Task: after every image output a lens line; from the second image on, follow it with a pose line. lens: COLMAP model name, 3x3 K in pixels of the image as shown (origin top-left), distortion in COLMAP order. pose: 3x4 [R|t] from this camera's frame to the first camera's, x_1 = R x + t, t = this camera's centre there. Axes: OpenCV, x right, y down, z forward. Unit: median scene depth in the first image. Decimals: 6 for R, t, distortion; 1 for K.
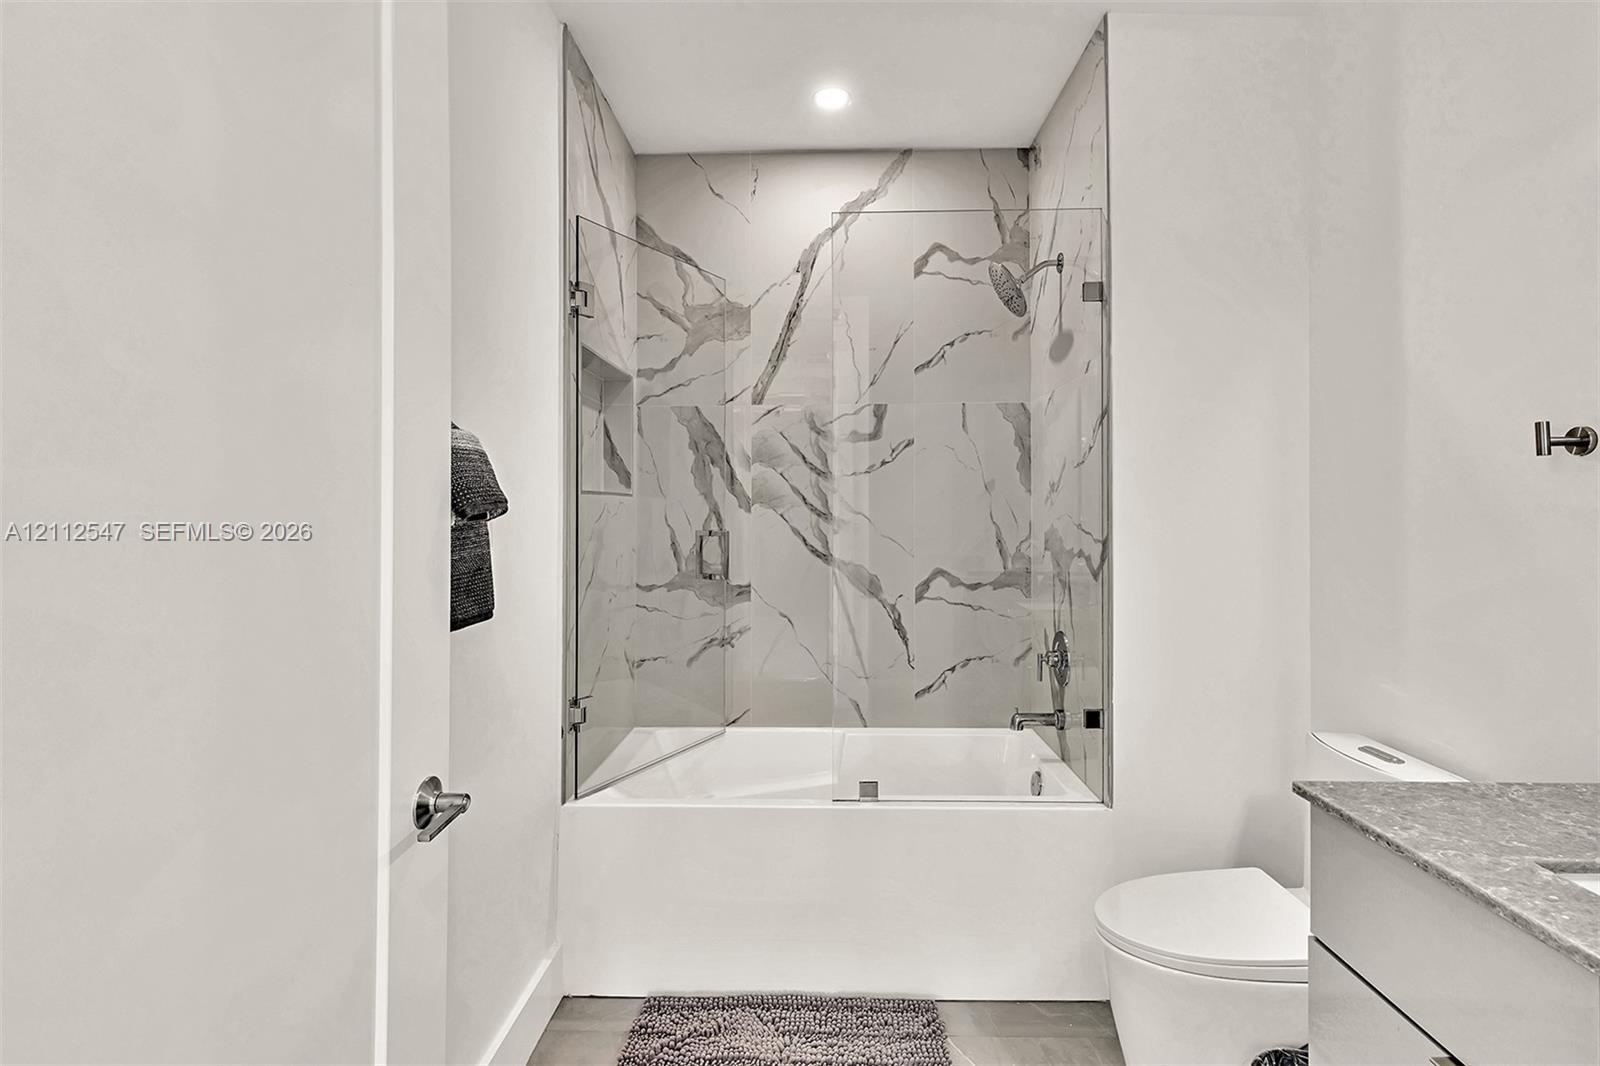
lens RADIAL K [[783.5, 0, 801.8], [0, 783.5, 511.6], [0, 0, 1]] dist [-0.013499, 0.006459]
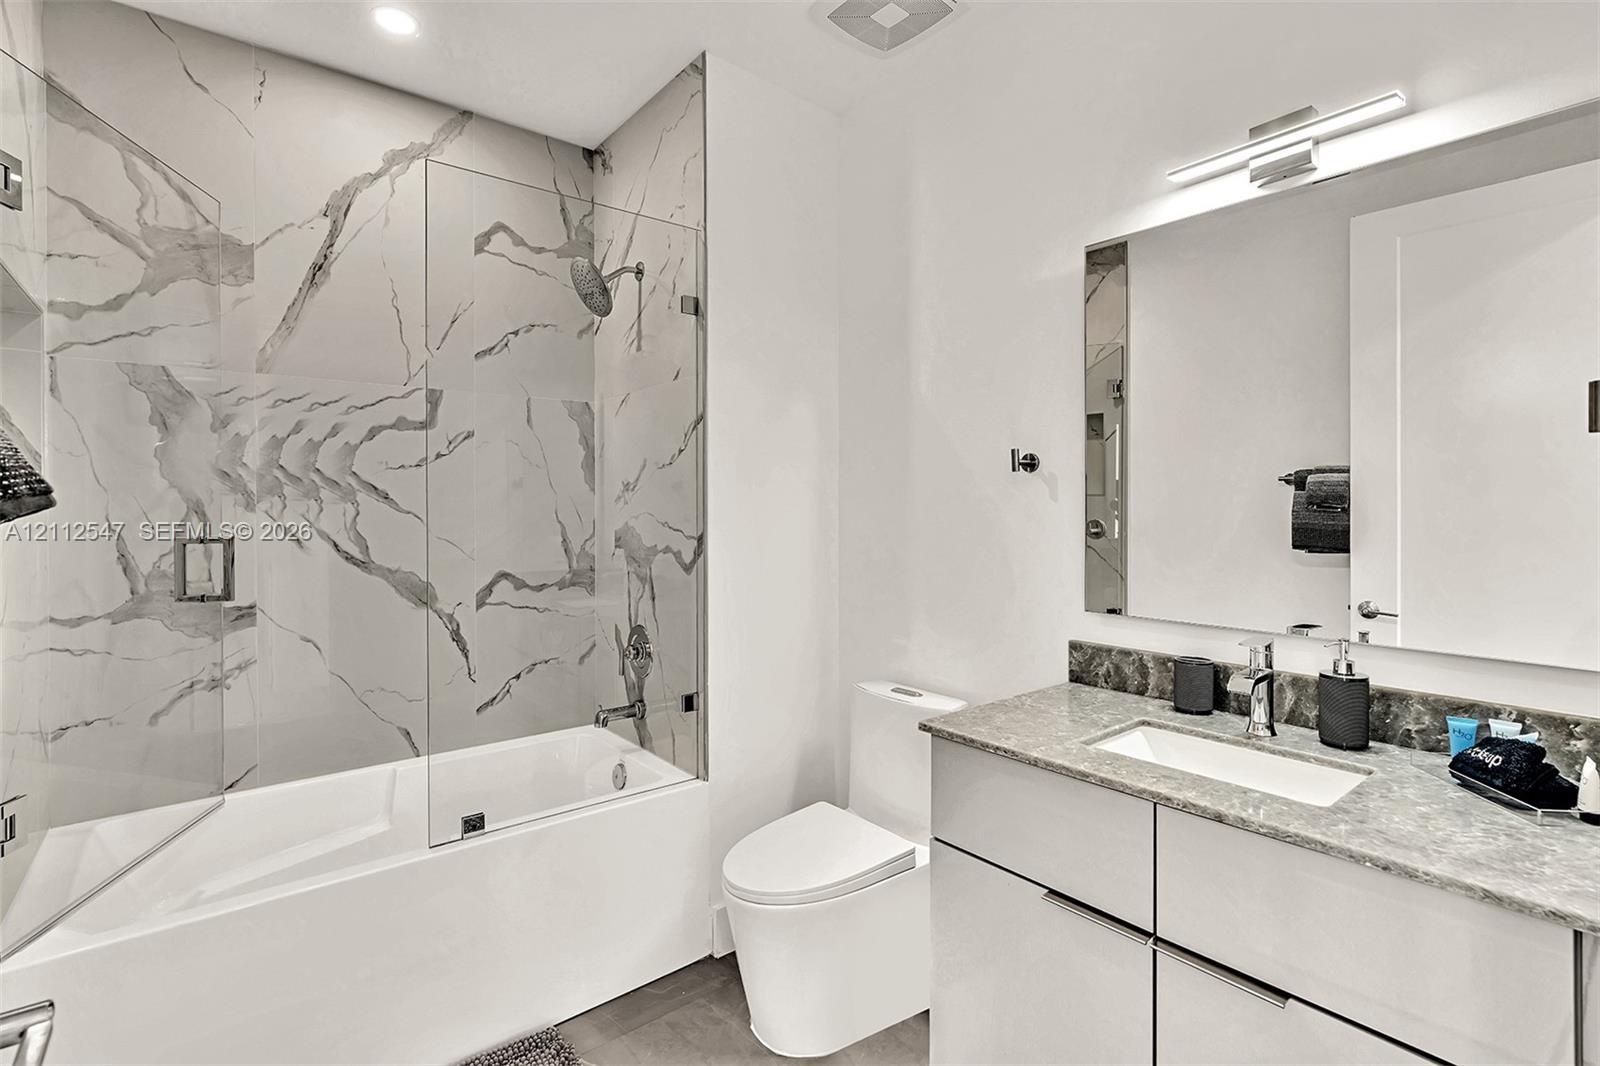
lens RADIAL K [[752.8, 0, 802.5], [0, 752.8, 515.1], [0, 0, 1]] dist [-0.015222, 0.006912]
pose [[0.757919, -0.004872, 0.652331, -0.139358], [0.001270, 0.999981, 0.005993, 0.000595], [-0.652348, -0.003714, 0.757911, 0.086599]]
